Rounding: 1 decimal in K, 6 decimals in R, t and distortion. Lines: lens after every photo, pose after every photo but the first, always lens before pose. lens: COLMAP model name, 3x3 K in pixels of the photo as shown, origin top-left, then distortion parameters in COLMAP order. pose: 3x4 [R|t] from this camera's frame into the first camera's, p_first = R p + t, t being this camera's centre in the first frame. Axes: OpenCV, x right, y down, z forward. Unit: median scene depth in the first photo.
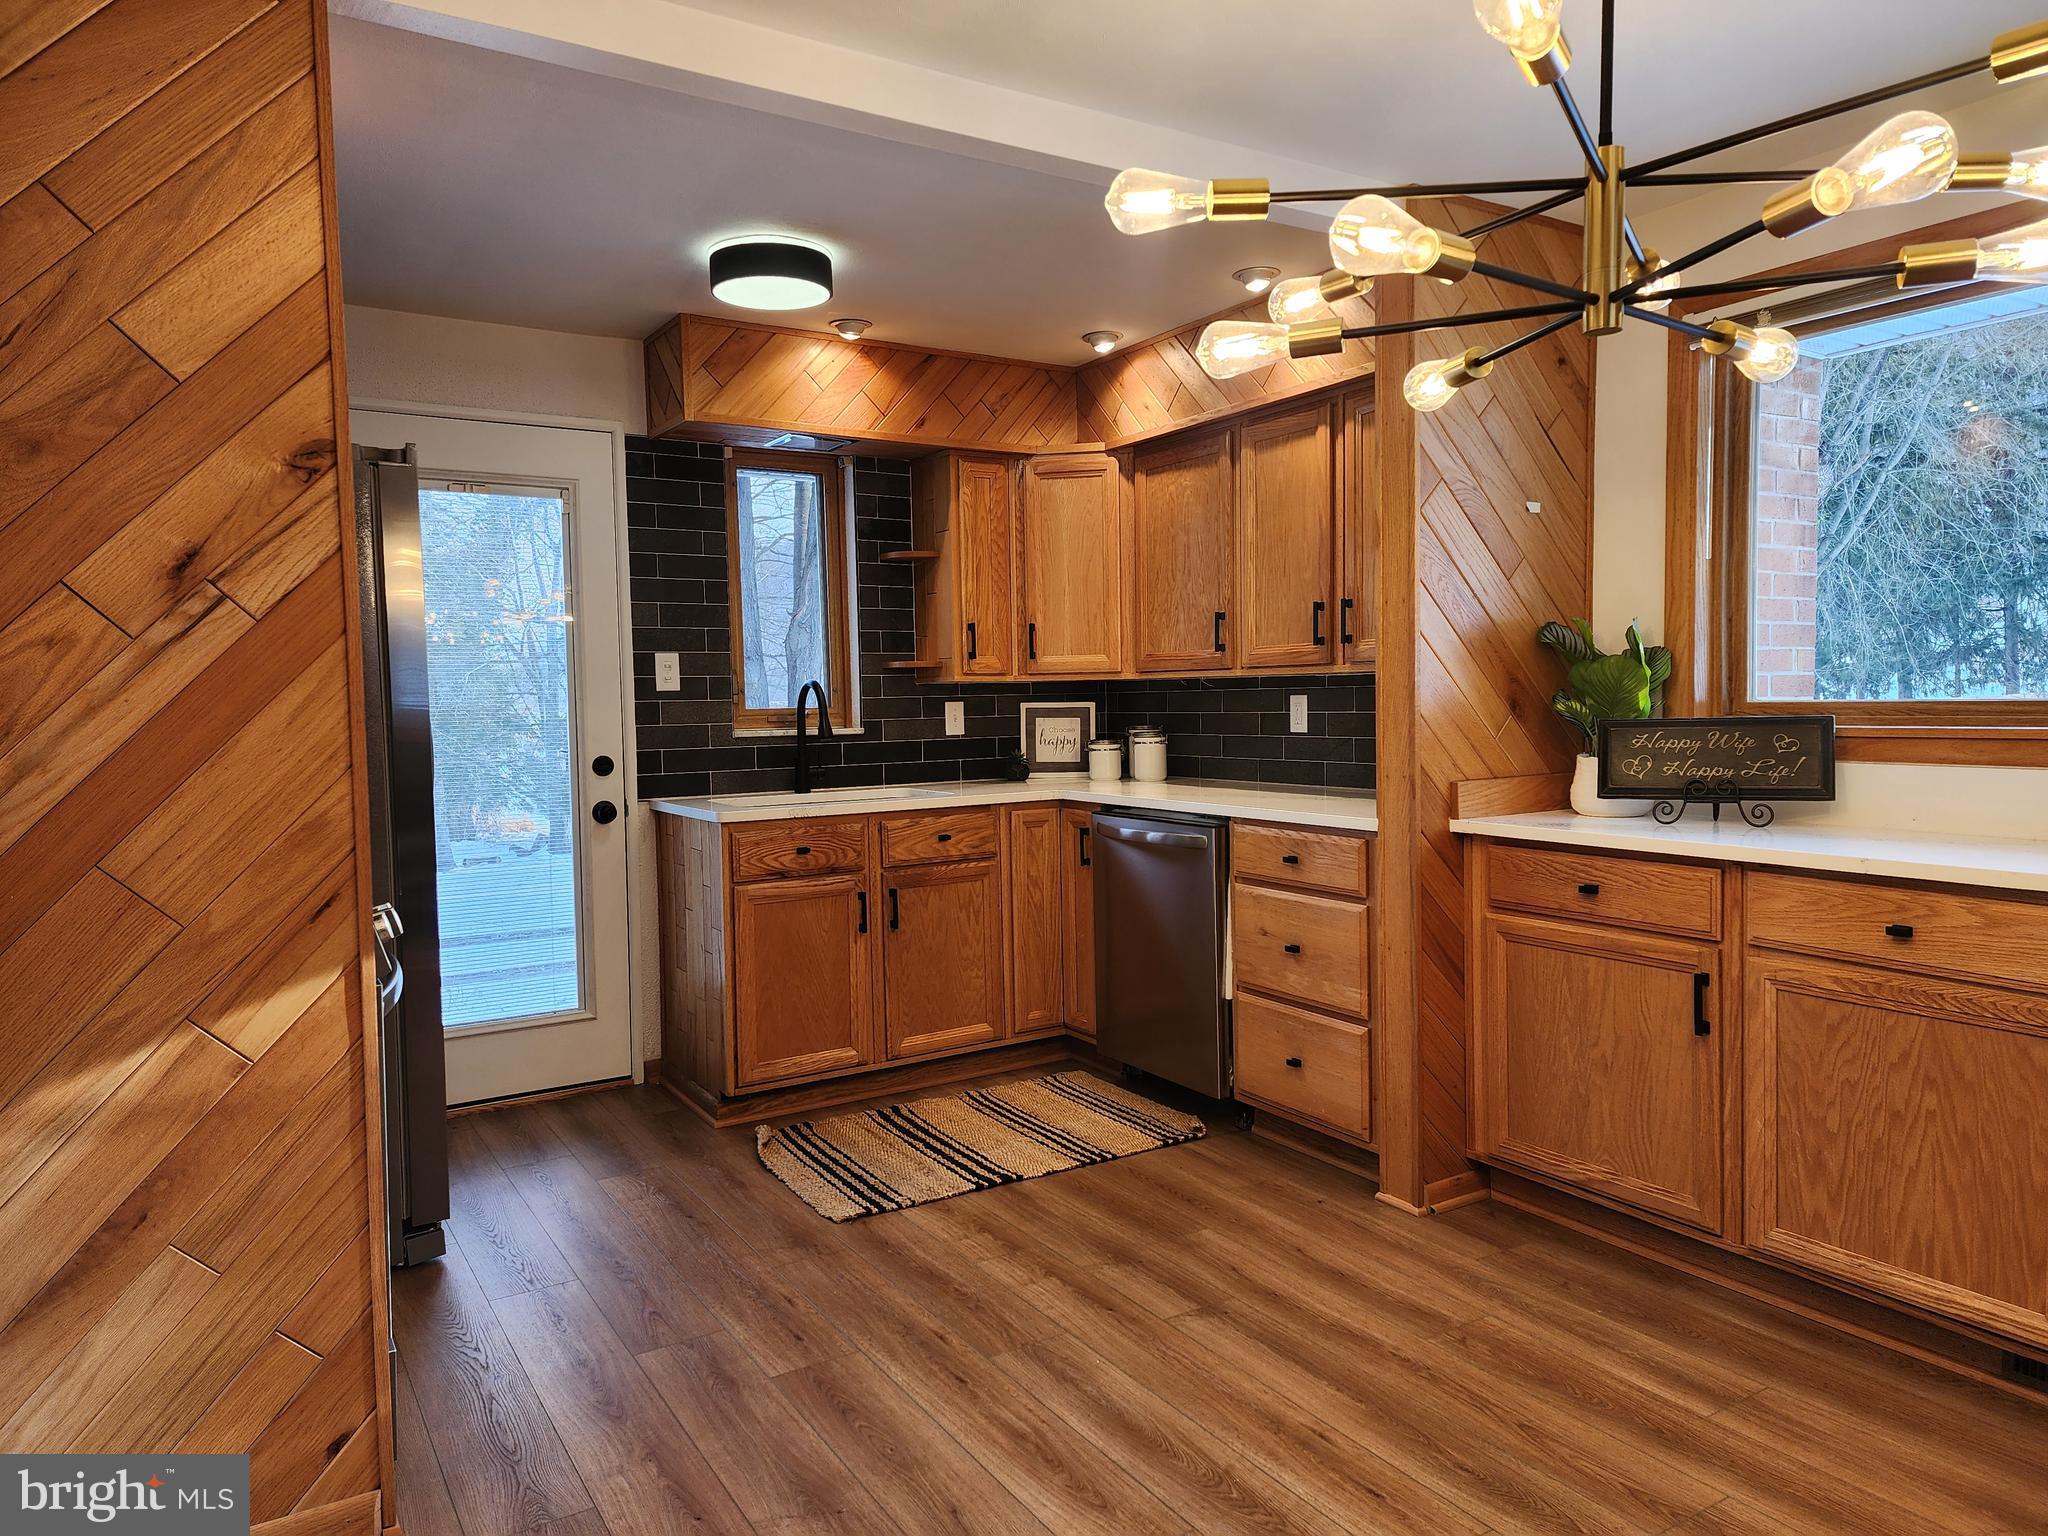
lens RADIAL K [[1346.2, 0, 1027.0], [0, 1346.2, 770.2], [0, 0, 1]] dist [0.019247, -0.008709]
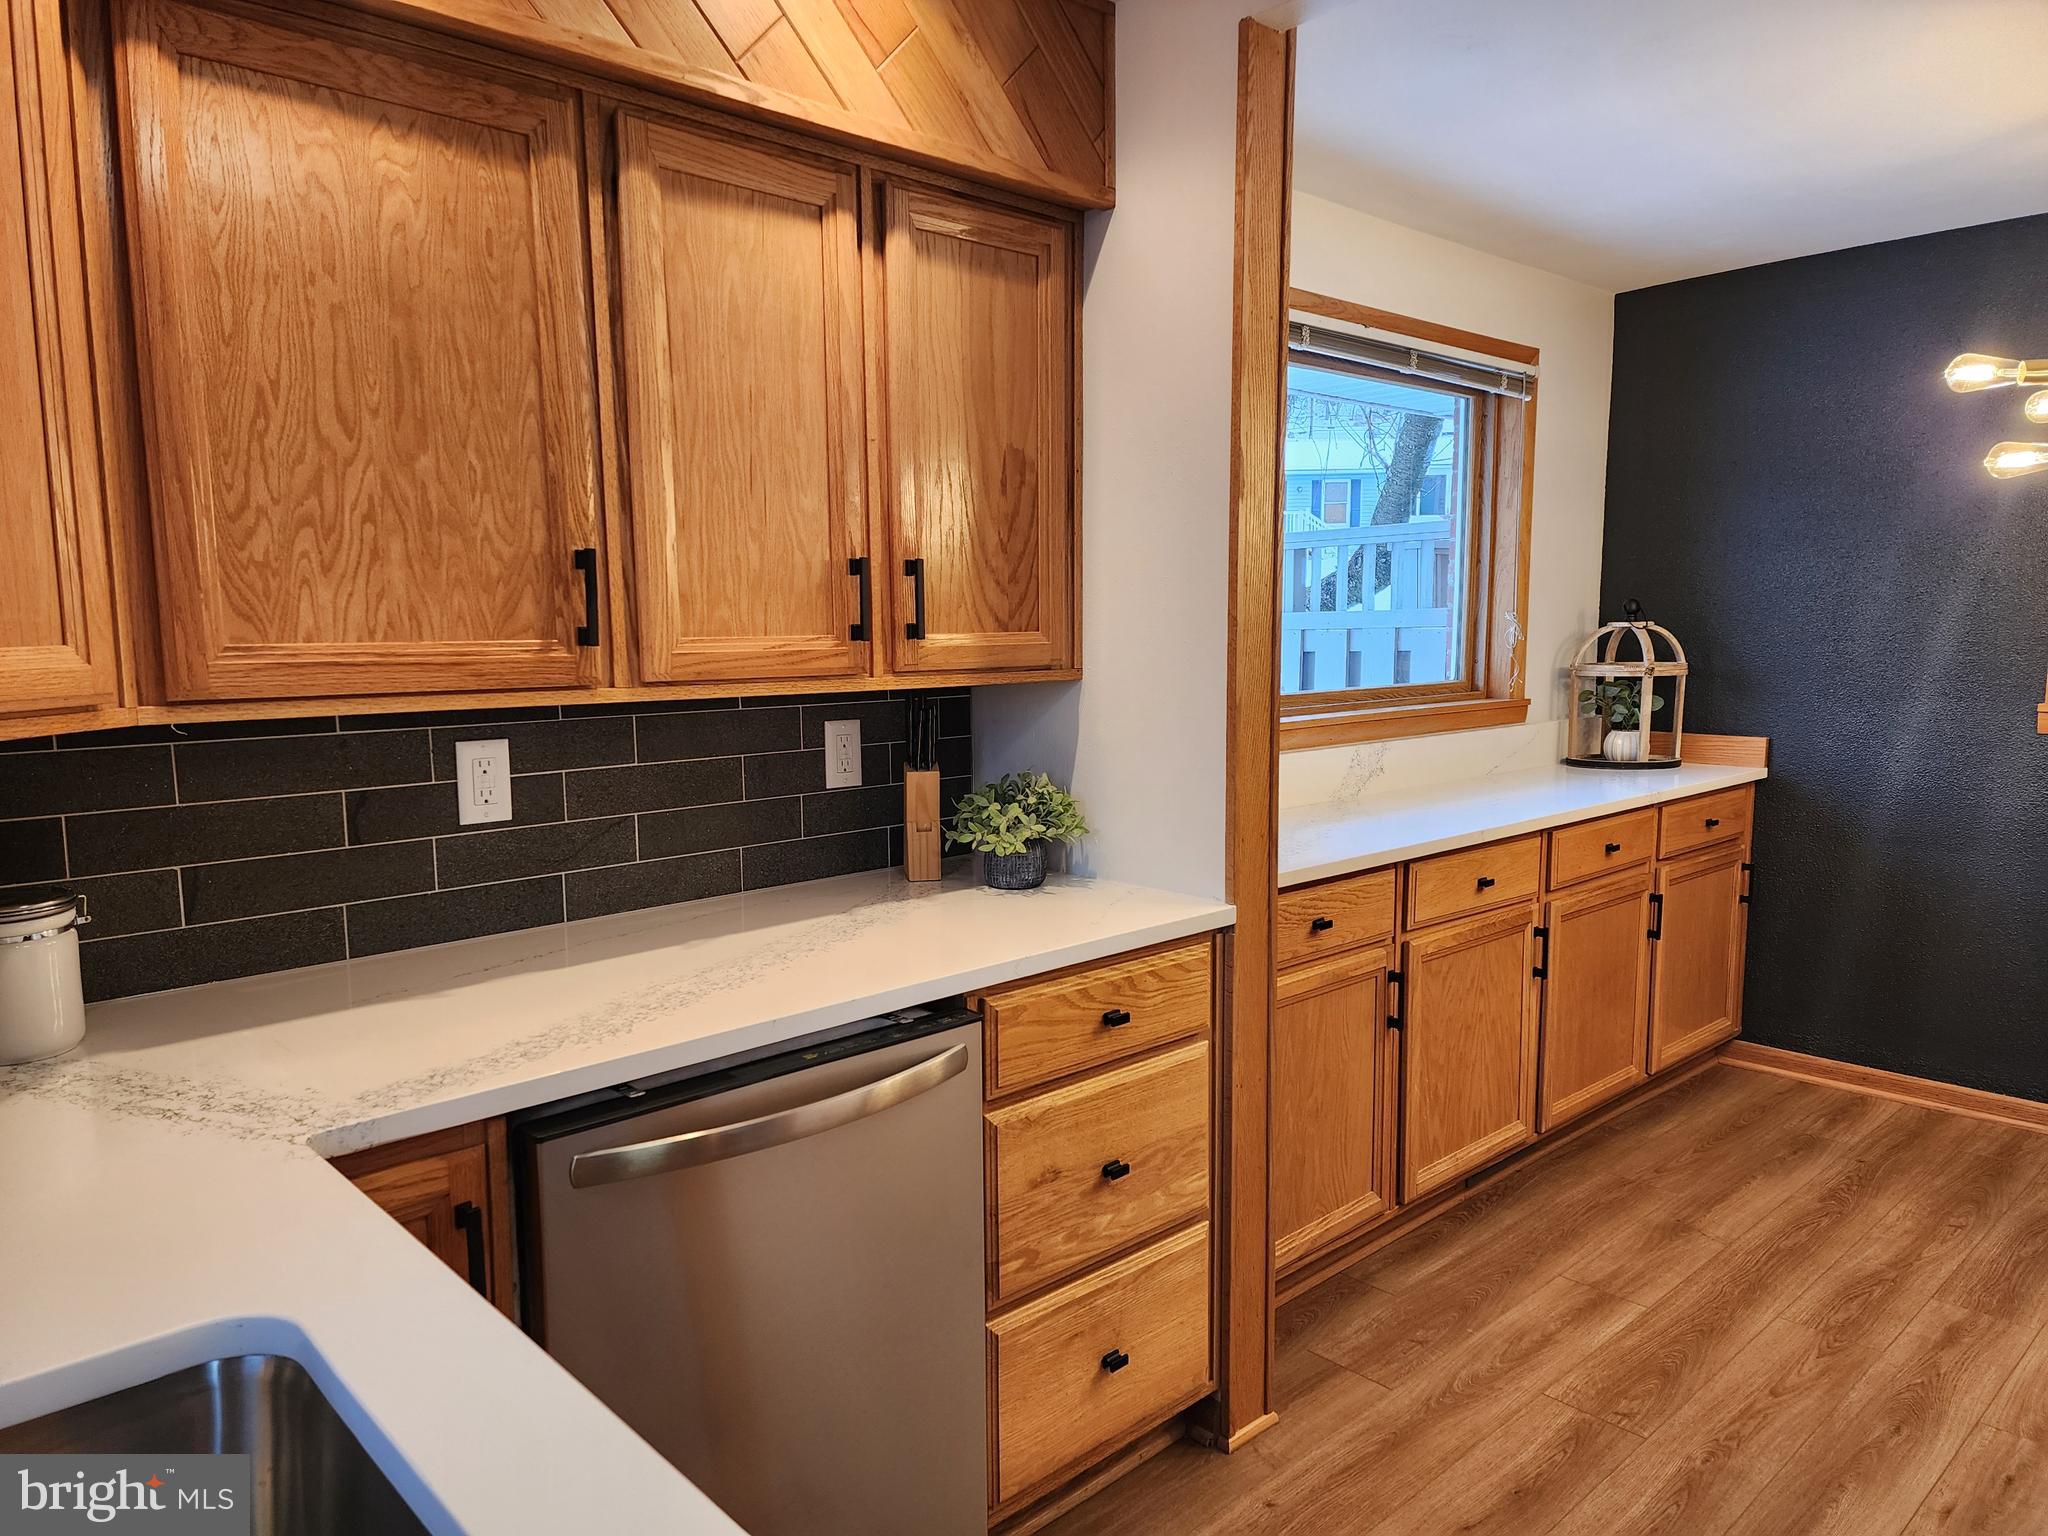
lens RADIAL K [[1346.2, 0, 1021.5], [0, 1346.2, 769.8], [0, 0, 1]] dist [0.019247, -0.008709]
pose [[-0.186695, -0.082186, 0.978974, -0.272668], [0.072892, 0.992589, 0.097230, -0.075984], [-0.979710, 0.089512, -0.179321, 0.891402]]
